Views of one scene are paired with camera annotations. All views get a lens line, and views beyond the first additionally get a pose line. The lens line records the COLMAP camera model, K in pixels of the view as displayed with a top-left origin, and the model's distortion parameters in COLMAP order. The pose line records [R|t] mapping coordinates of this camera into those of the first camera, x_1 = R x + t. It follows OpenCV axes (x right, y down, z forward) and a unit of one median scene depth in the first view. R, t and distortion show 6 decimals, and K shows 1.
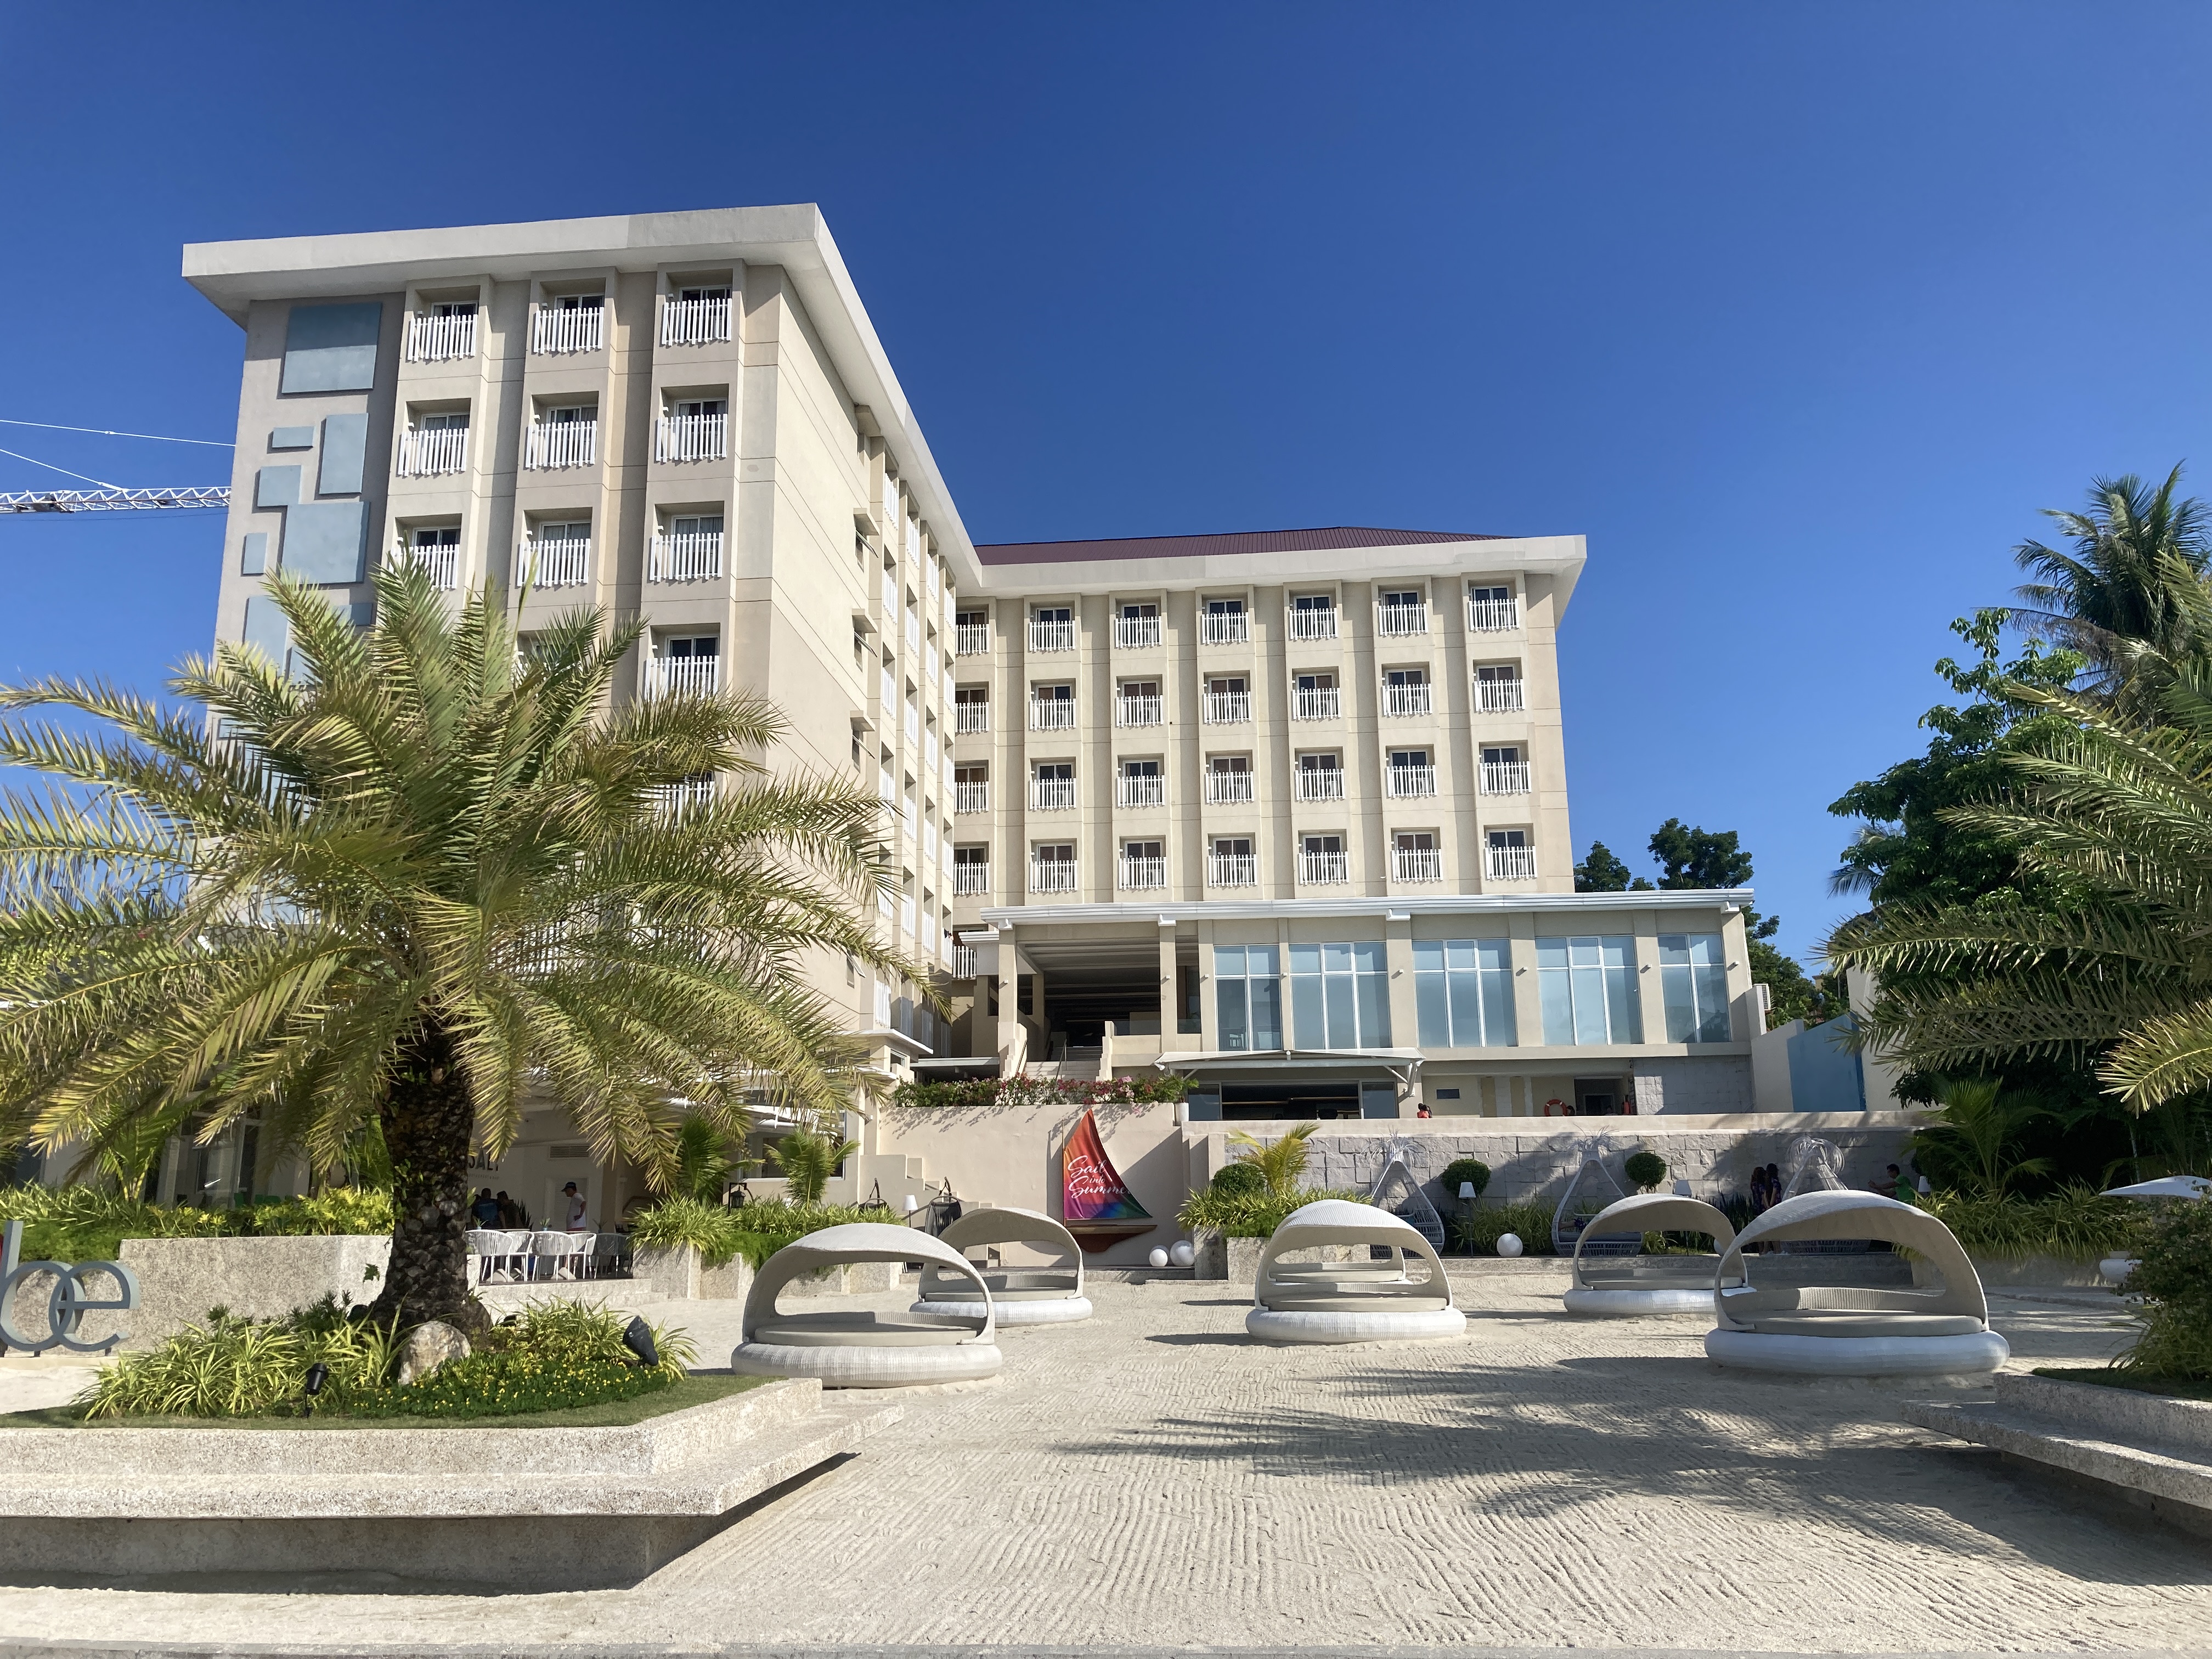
lens RADIAL K [[1804.3, 0, 1062.3], [0, 1804.3, 761.4], [0, 0, 1]] dist [0.140709, -0.271596]
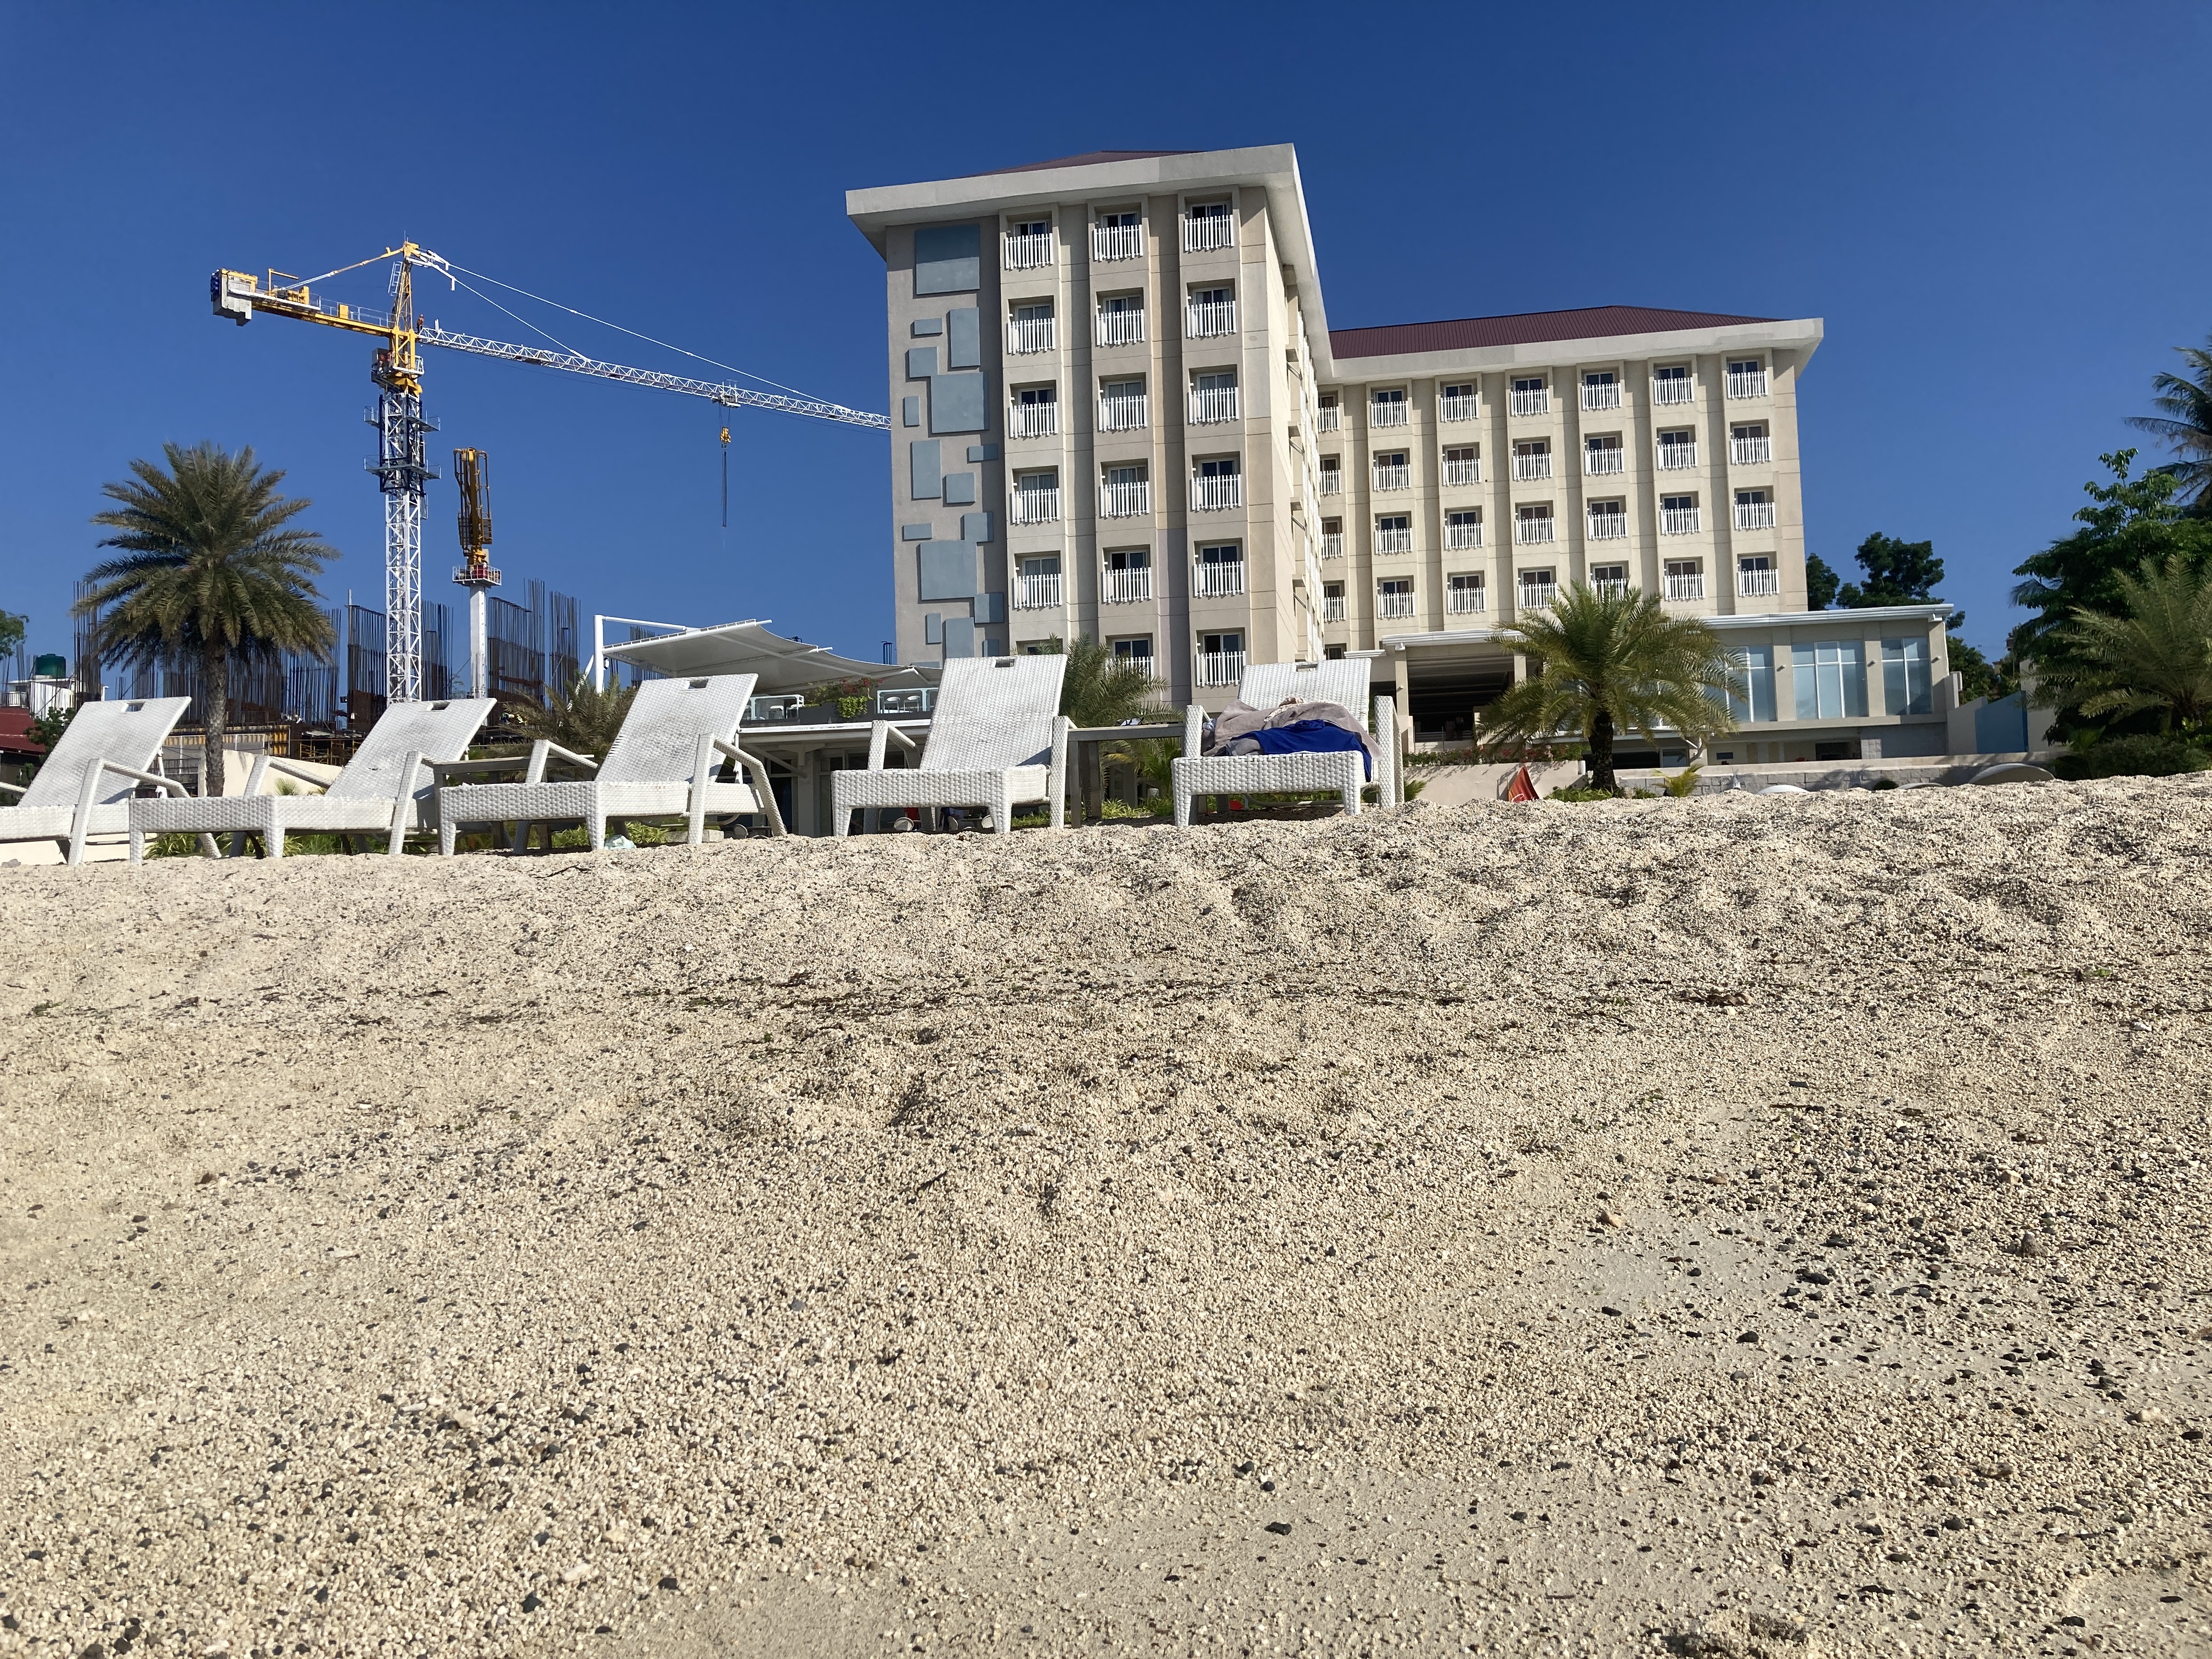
lens RADIAL K [[1812.0, 0, 1119.2], [0, 1812.0, 750.8], [0, 0, 1]] dist [0.044296, -0.008743]
pose [[0.998127, -0.026168, -0.055290, -0.177867], [0.034726, 0.986506, 0.159999, -0.063452], [0.050357, -0.161619, 0.985568, -0.410920]]
